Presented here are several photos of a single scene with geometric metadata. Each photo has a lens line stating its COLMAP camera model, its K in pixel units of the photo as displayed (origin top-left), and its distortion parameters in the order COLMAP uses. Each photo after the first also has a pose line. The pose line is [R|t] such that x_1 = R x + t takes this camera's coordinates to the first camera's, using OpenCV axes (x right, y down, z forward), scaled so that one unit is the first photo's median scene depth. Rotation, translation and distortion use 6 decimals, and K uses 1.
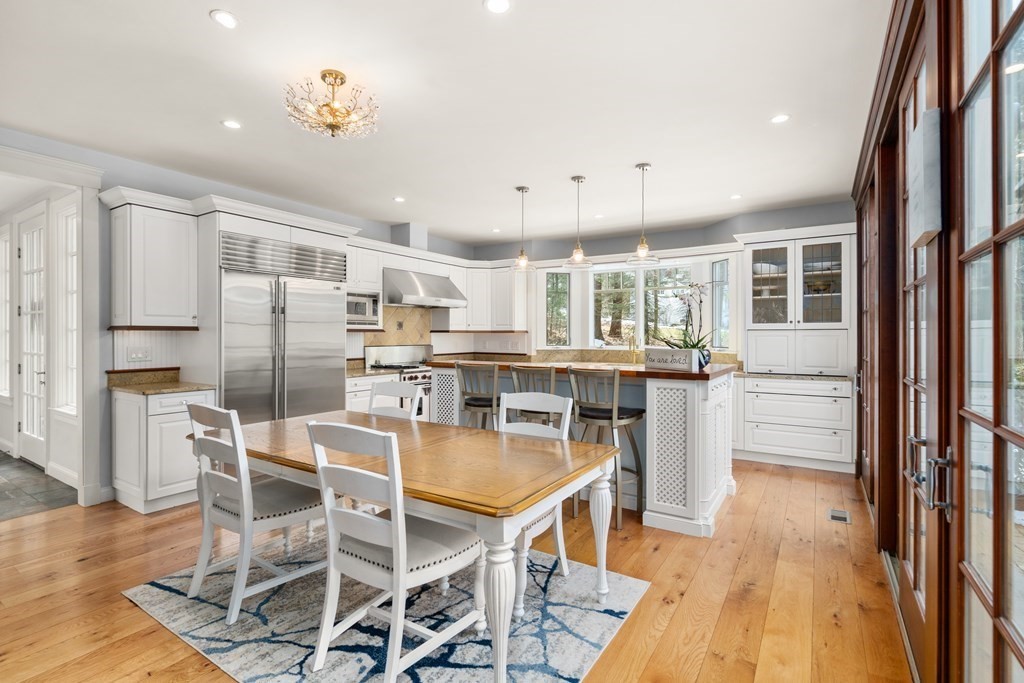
lens RADIAL K [[467.8, 0, 517.3], [0, 467.8, 340.3], [0, 0, 1]] dist [-0.002405, -0.000101]
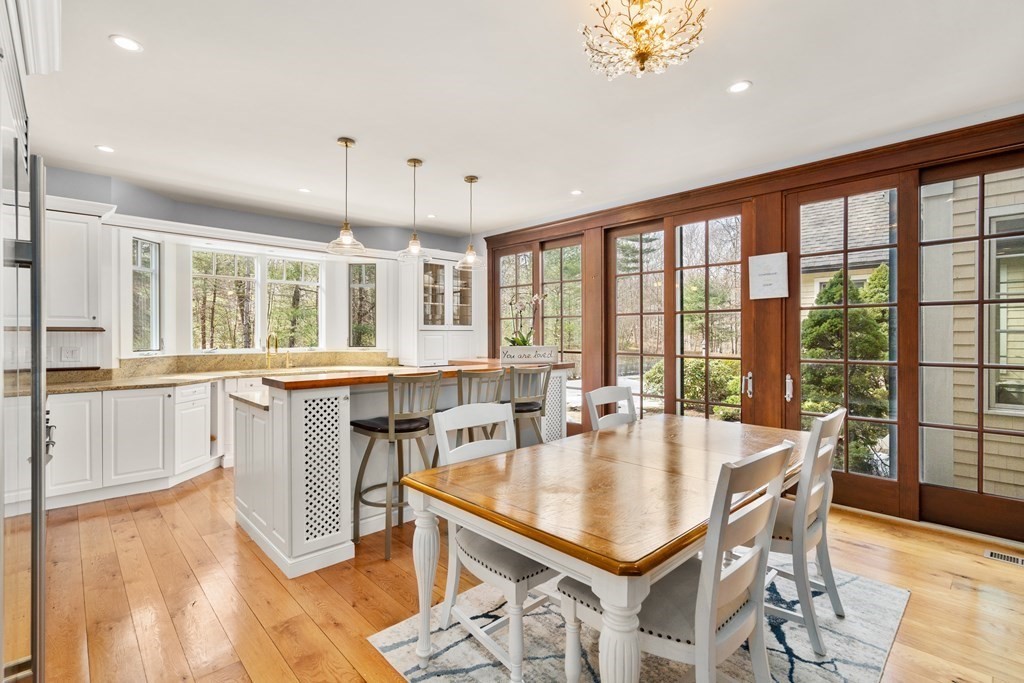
lens RADIAL K [[467.8, 0, 514.8], [0, 467.8, 337.5], [0, 0, 1]] dist [-0.002405, -0.000101]
pose [[0.241818, -0.009051, 0.970279, -0.579037], [-0.000861, 0.999954, 0.009542, -0.019048], [-0.970321, -0.003143, 0.241800, 0.503626]]
